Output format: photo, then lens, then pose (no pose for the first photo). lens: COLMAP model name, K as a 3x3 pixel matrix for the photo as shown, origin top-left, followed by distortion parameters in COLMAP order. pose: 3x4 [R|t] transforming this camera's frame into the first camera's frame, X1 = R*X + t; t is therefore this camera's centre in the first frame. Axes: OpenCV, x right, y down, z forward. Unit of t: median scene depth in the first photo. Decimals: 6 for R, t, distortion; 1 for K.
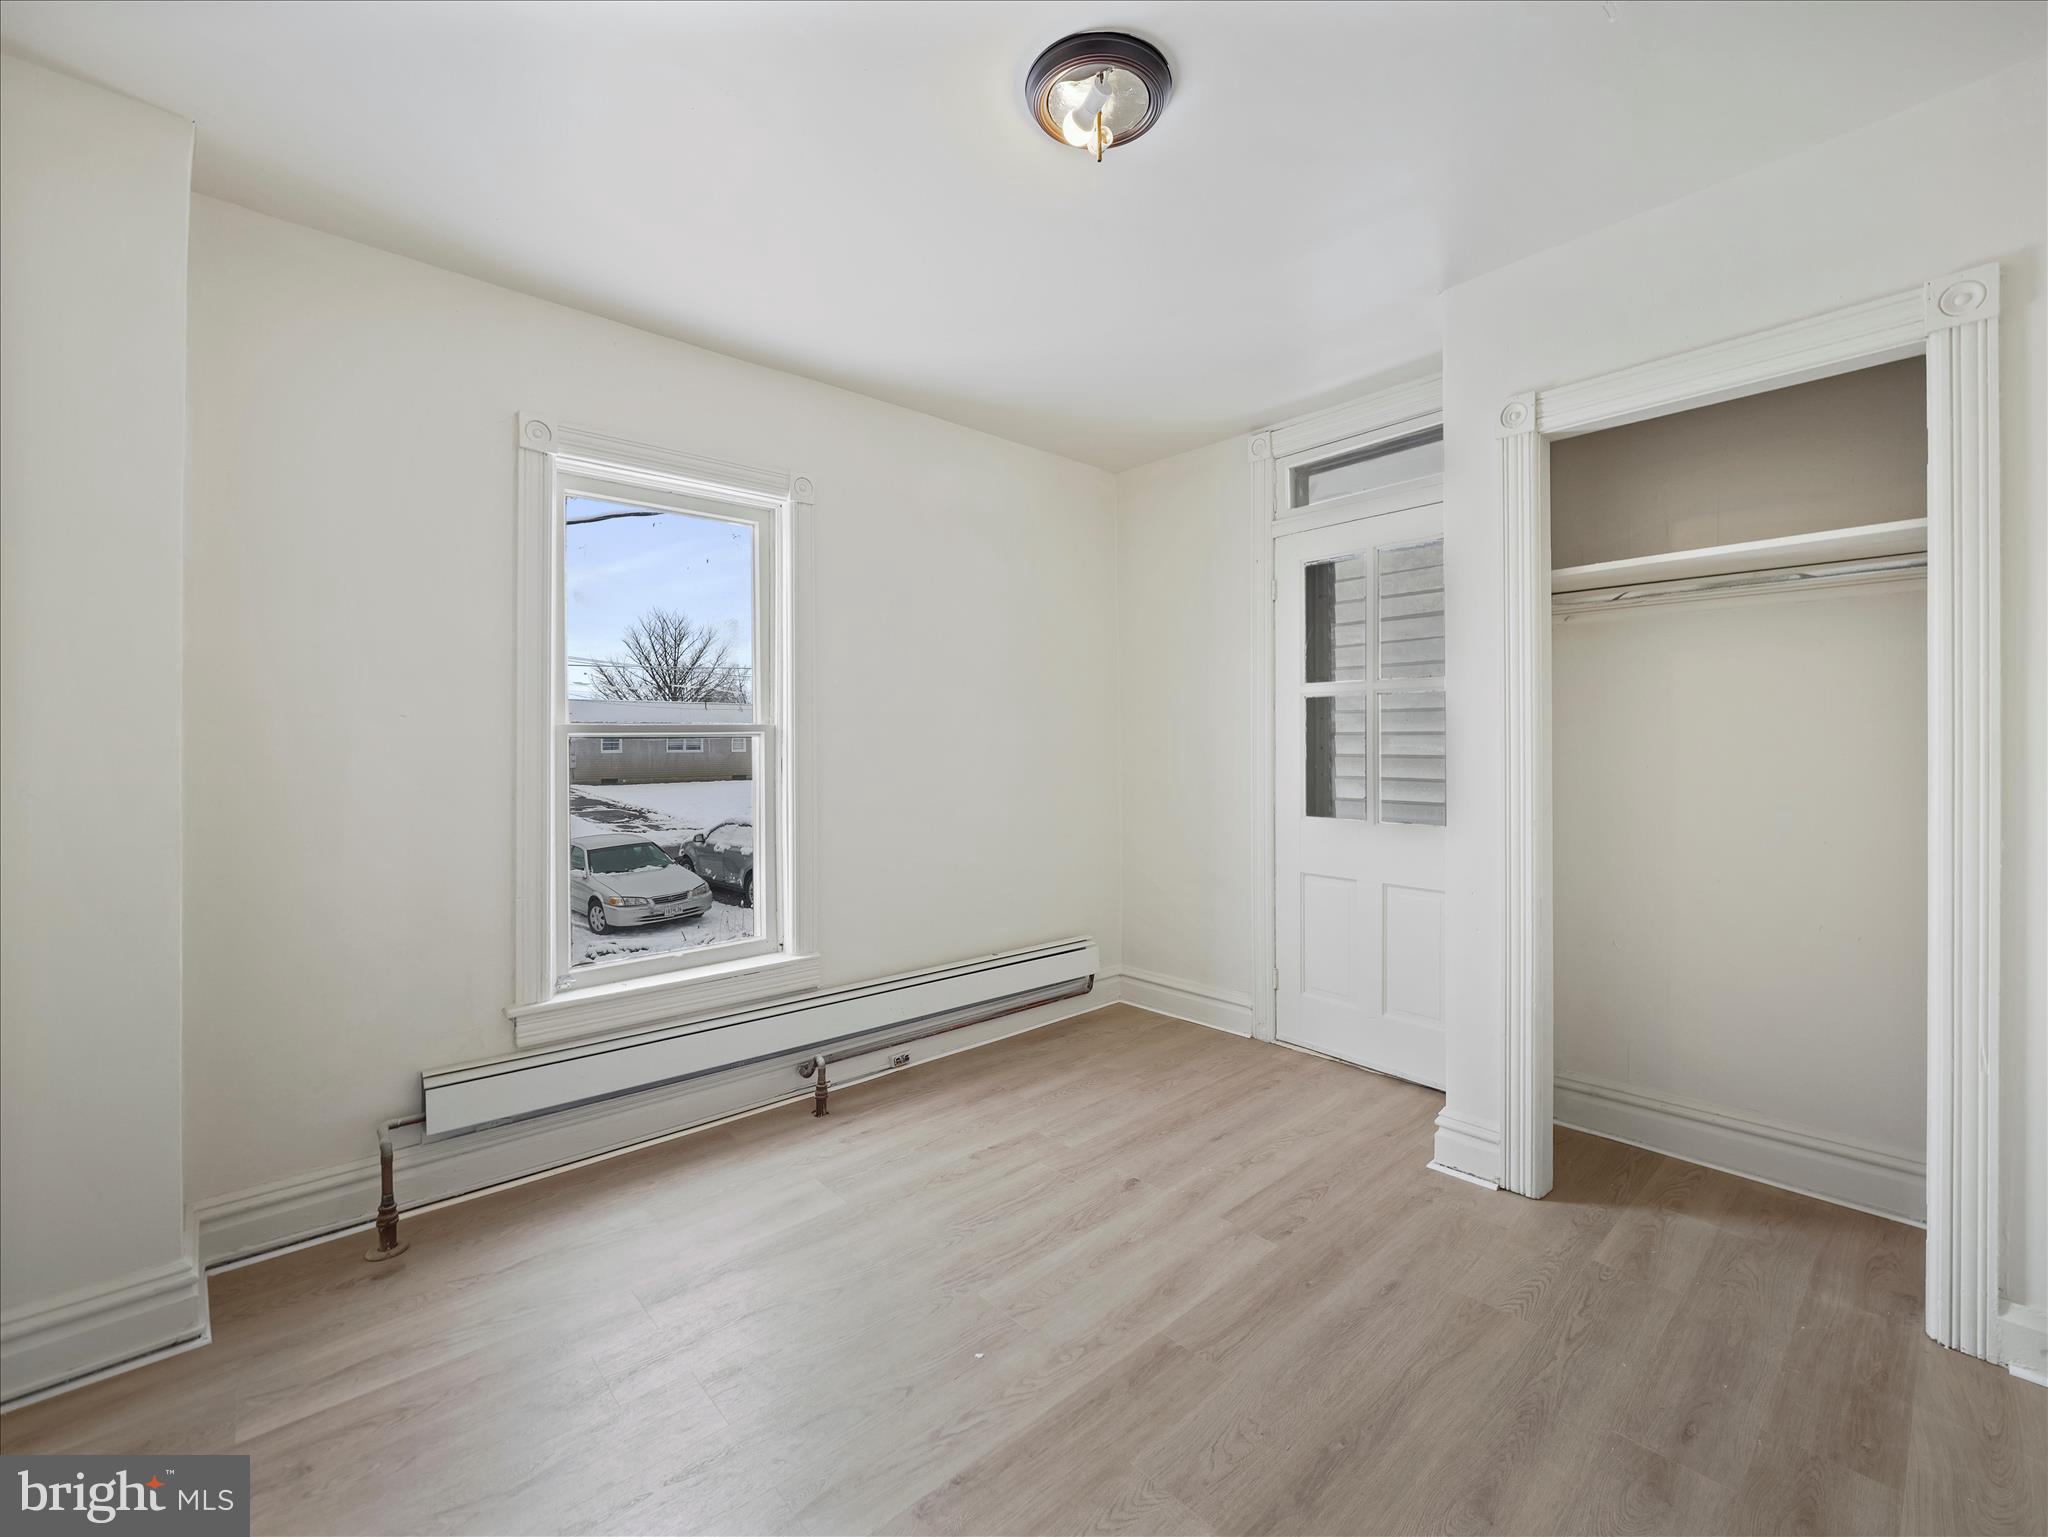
lens RADIAL K [[856.7, 0, 1019.9], [0, 856.7, 746.1], [0, 0, 1]] dist [-0.001083, -0.000411]
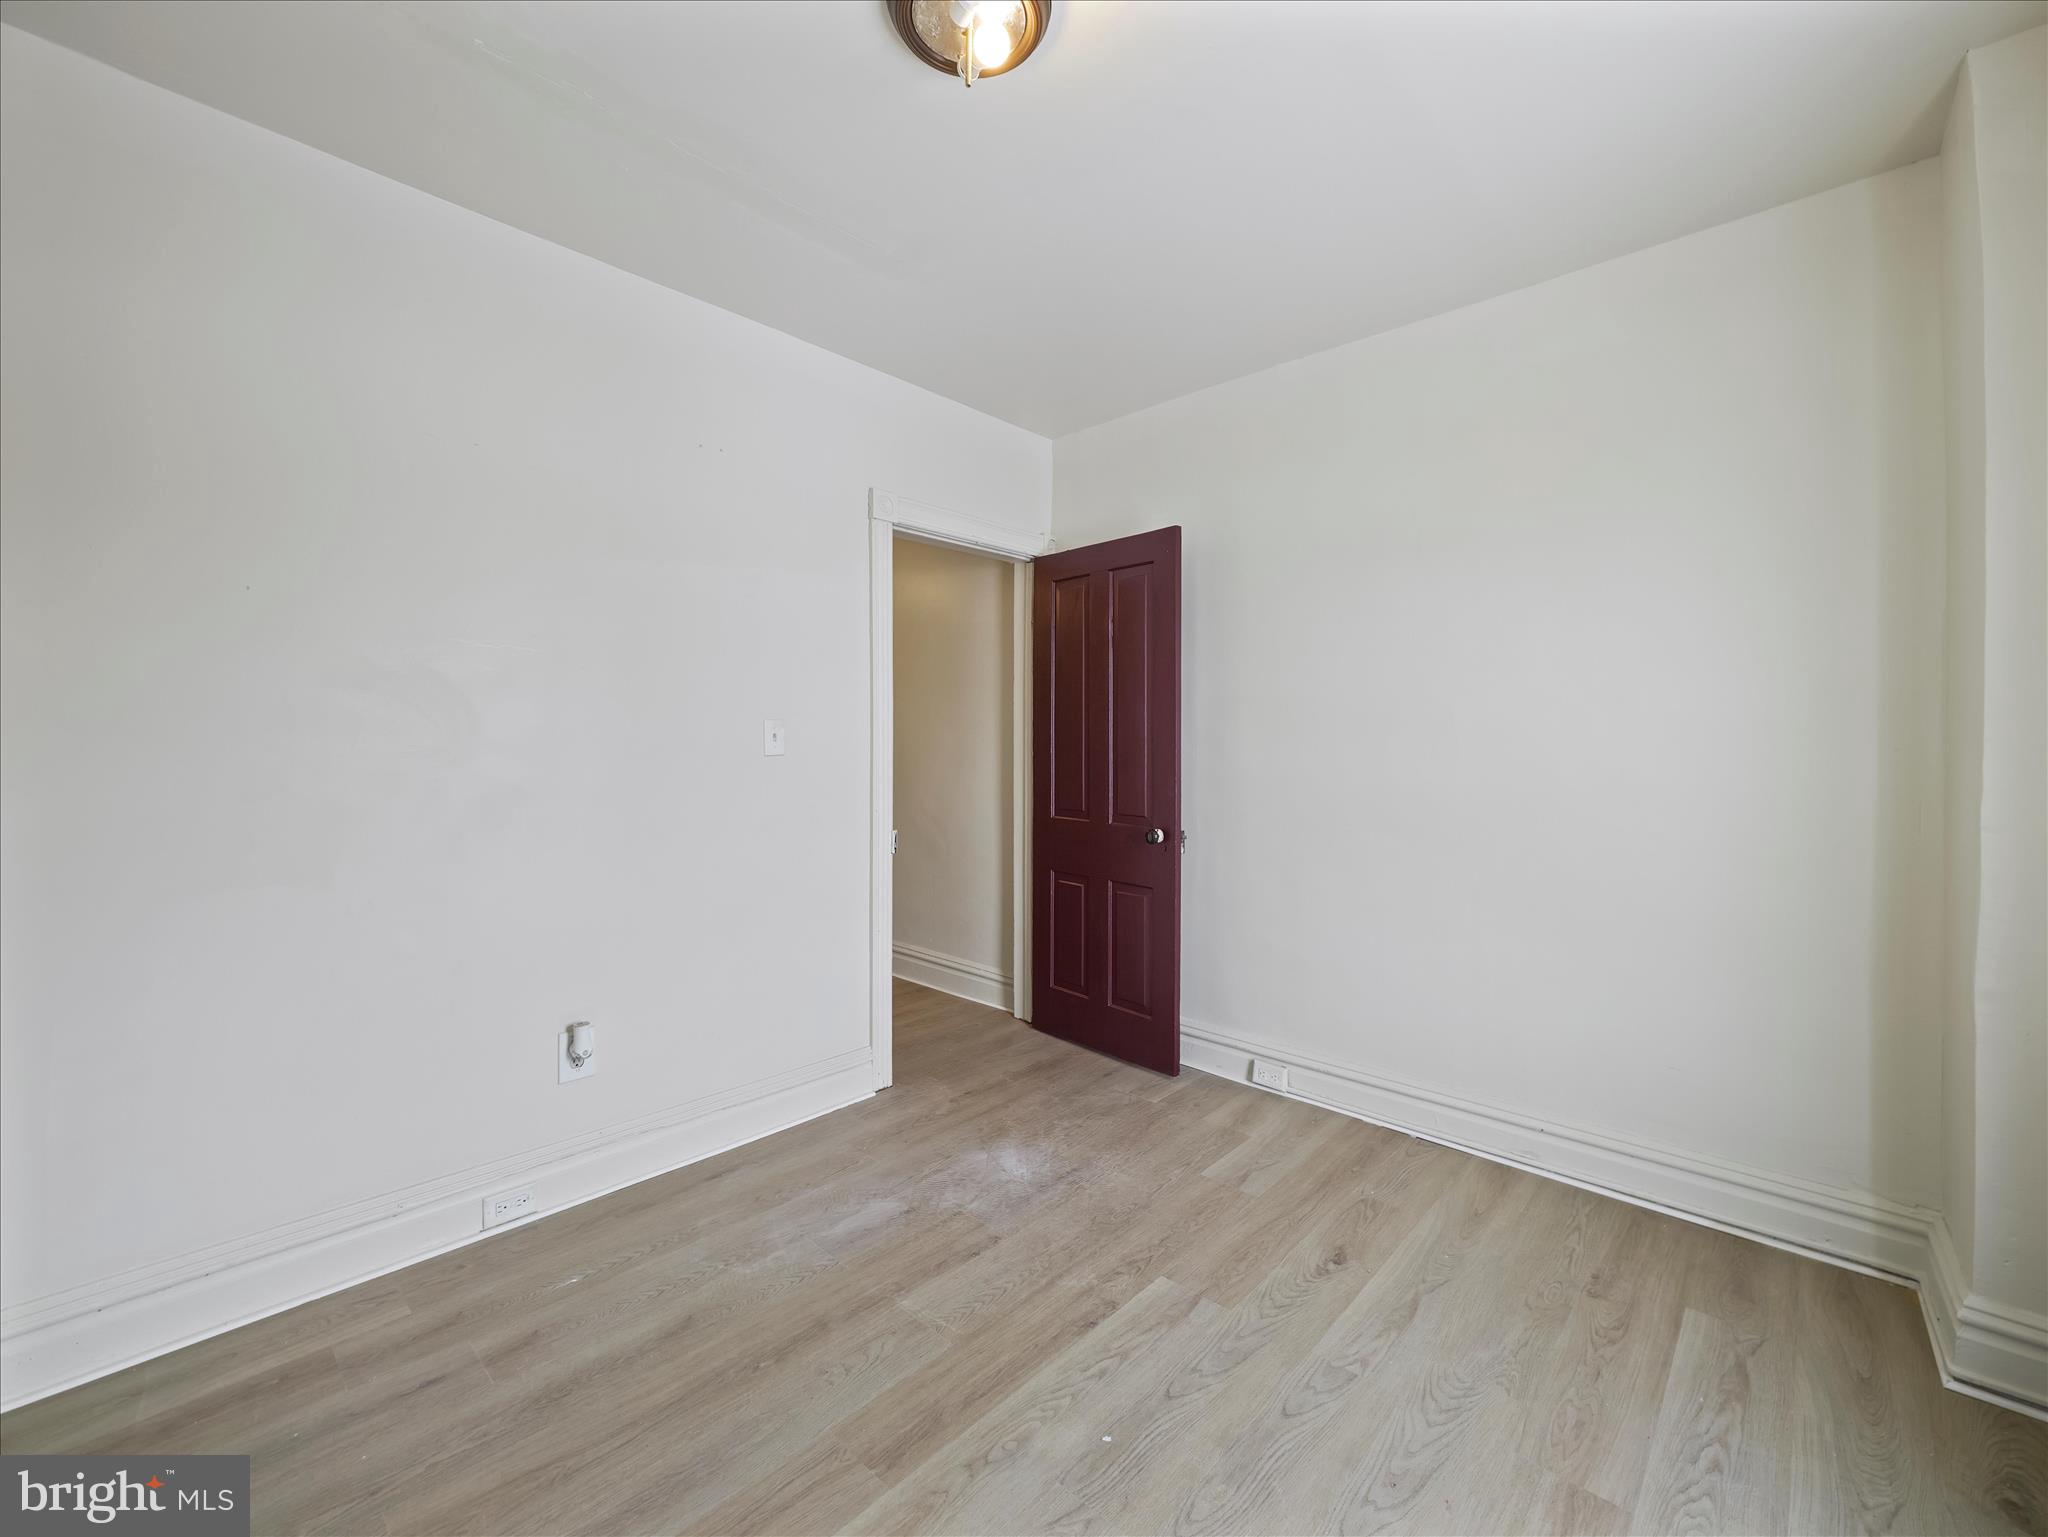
lens RADIAL K [[856.7, 0, 1019.9], [0, 856.7, 746.1], [0, 0, 1]] dist [-0.001083, -0.000411]
pose [[-0.996234, 0.004716, -0.086580, 0.123776], [0.004373, 0.999982, 0.004140, 0.005806], [0.086598, 0.003745, -0.996236, 2.013571]]
